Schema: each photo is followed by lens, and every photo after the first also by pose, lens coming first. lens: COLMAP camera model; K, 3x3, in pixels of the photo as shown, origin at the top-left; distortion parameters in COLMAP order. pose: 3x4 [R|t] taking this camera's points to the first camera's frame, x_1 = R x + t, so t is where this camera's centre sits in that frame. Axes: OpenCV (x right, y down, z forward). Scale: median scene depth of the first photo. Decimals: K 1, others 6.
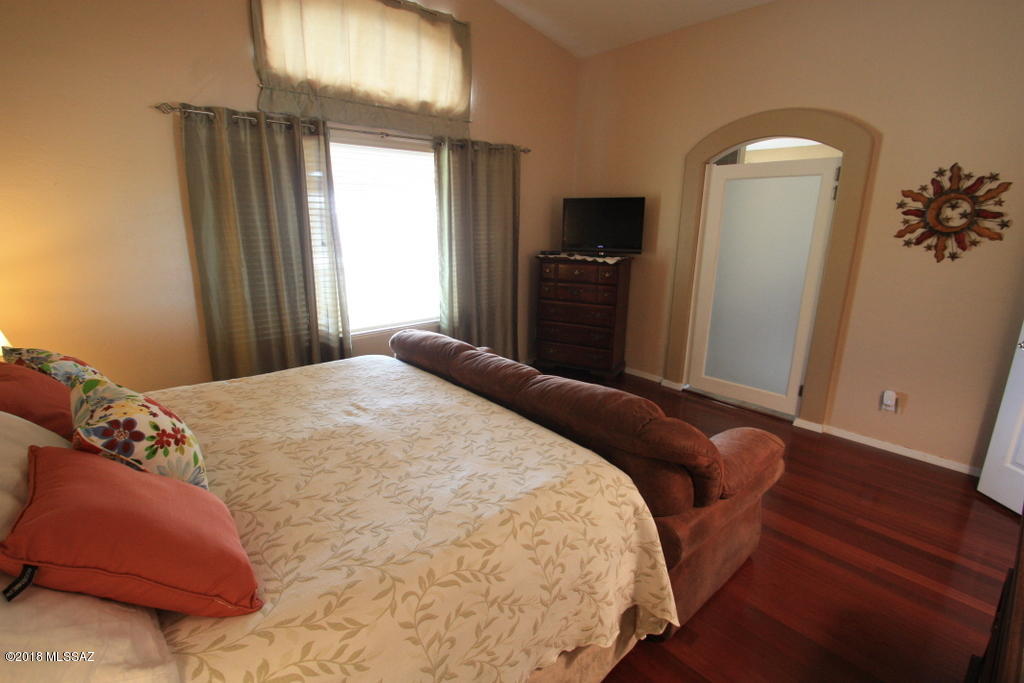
lens RADIAL K [[474.3, 0, 512.2], [0, 474.3, 335.8], [0, 0, 1]] dist [0.004747, -0.012191]
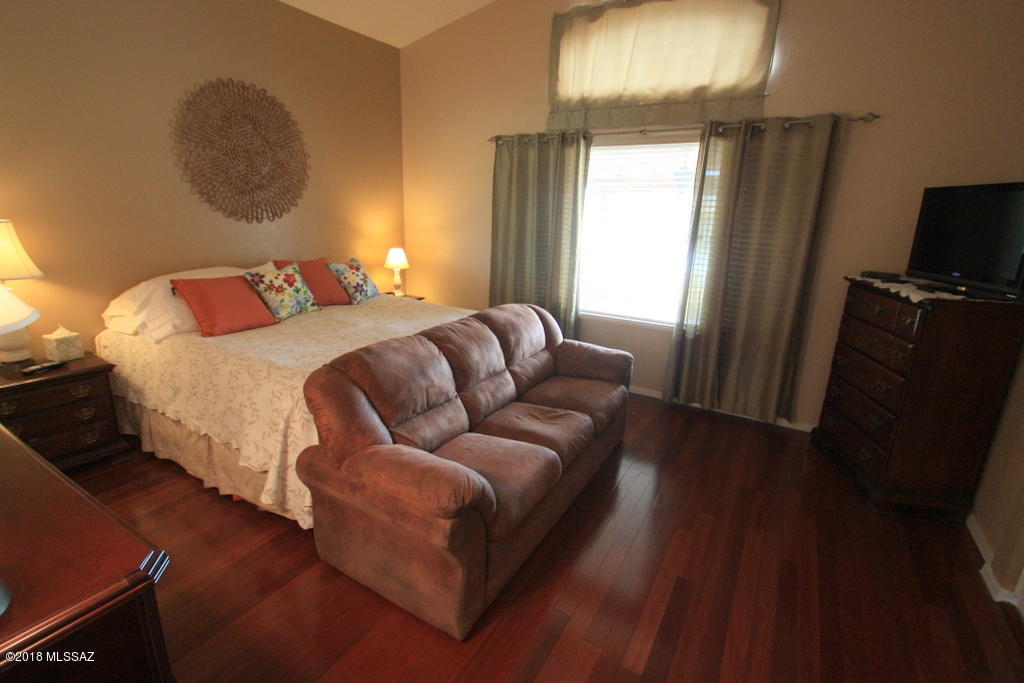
lens RADIAL K [[474.3, 0, 504.3], [0, 474.3, 341.1], [0, 0, 1]] dist [0.004747, -0.012191]
pose [[0.301935, 0.249840, -0.920008, 0.775033], [-0.263081, 0.949411, 0.171485, -0.102172], [0.916310, 0.190260, 0.352389, 0.500996]]
